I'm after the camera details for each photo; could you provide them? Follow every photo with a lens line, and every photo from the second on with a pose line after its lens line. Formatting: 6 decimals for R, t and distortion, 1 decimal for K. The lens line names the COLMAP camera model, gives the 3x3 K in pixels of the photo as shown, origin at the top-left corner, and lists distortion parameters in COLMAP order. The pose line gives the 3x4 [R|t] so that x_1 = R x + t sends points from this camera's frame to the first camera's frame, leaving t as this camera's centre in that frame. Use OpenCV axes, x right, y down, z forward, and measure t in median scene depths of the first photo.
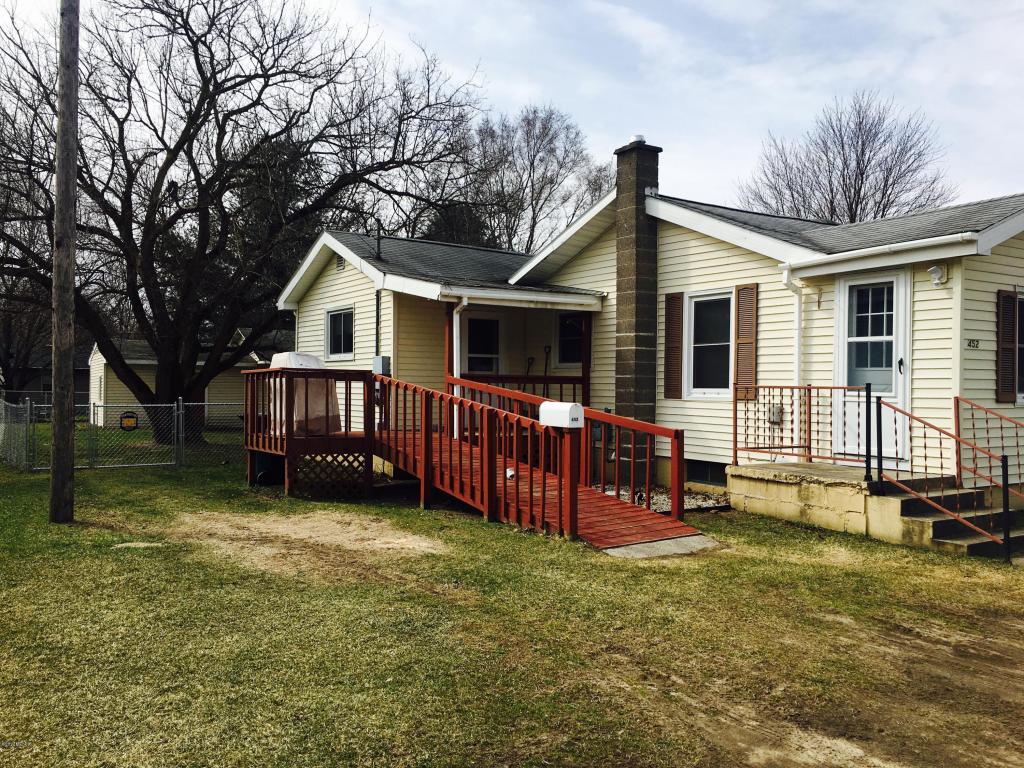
lens RADIAL K [[849.0, 0, 512.0], [0, 849.0, 384.0], [0, 0, 1]] dist [0.032534, -0.002459]
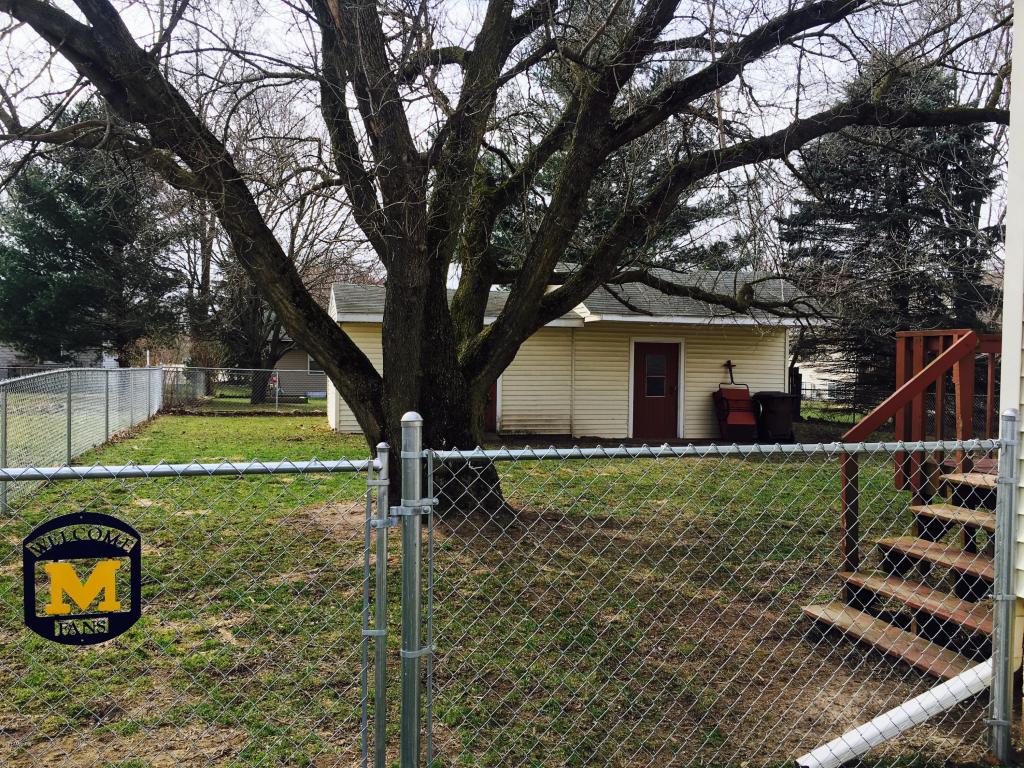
lens RADIAL K [[849.0, 0, 512.0], [0, 849.0, 384.0], [0, 0, 1]] dist [0.032534, -0.002459]
pose [[0.951275, 0.011465, -0.308130, -0.252761], [-0.004121, 0.999692, 0.024473, 0.005496], [0.308315, -0.022011, 0.951030, 0.669719]]
